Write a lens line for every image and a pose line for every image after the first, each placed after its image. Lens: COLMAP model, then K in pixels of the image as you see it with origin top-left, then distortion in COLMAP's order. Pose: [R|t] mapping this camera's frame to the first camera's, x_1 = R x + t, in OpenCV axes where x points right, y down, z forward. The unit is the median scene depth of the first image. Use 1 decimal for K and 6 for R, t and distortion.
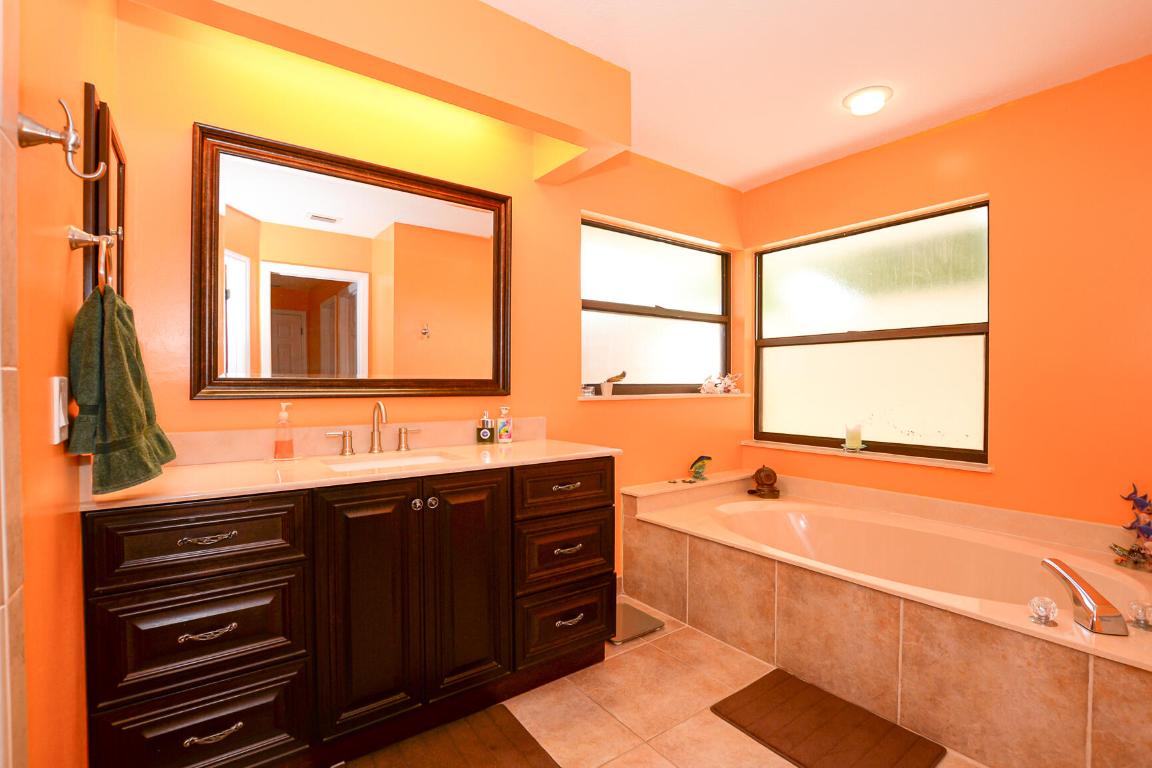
lens RADIAL K [[517.6, 0, 576.0], [0, 517.6, 384.0], [0, 0, 1]] dist [-0.034783, 0.000357]
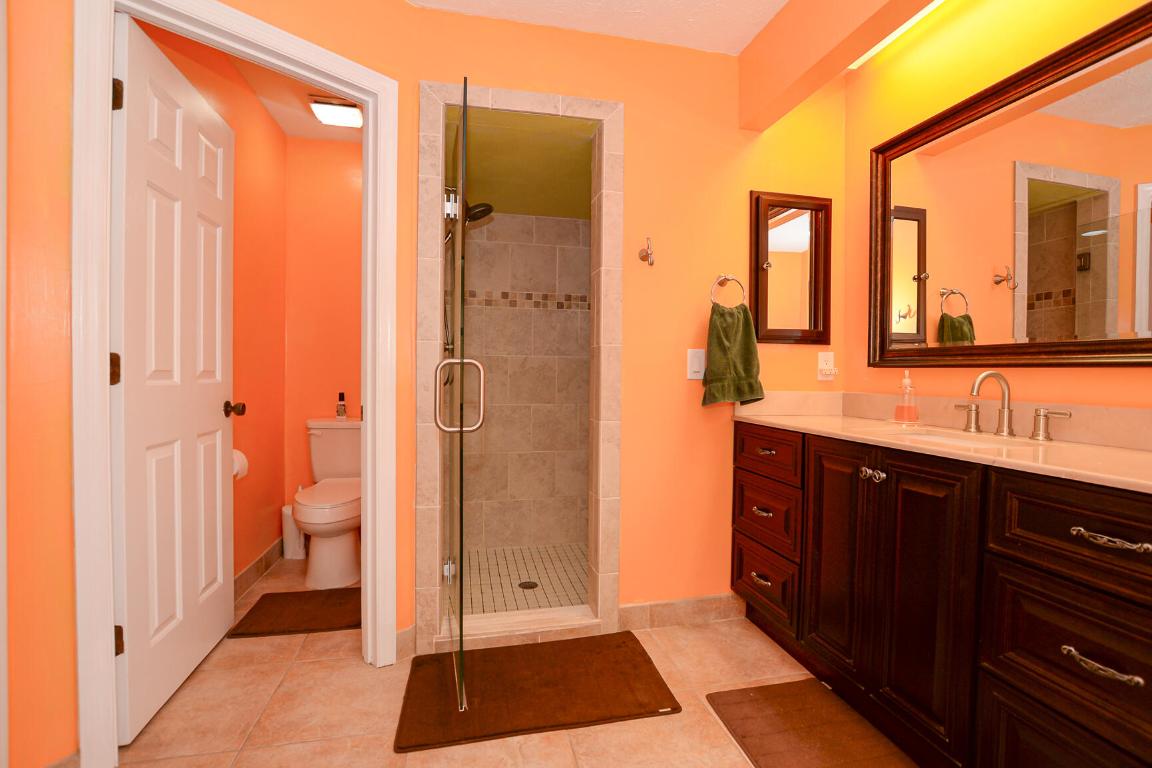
lens RADIAL K [[517.6, 0, 576.0], [0, 517.6, 384.0], [0, 0, 1]] dist [-0.034783, 0.000357]
pose [[-0.394338, 0.013652, -0.918864, 0.638289], [-0.015746, 0.999642, 0.021610, 0.049873], [0.918830, 0.022990, -0.393982, 0.741713]]
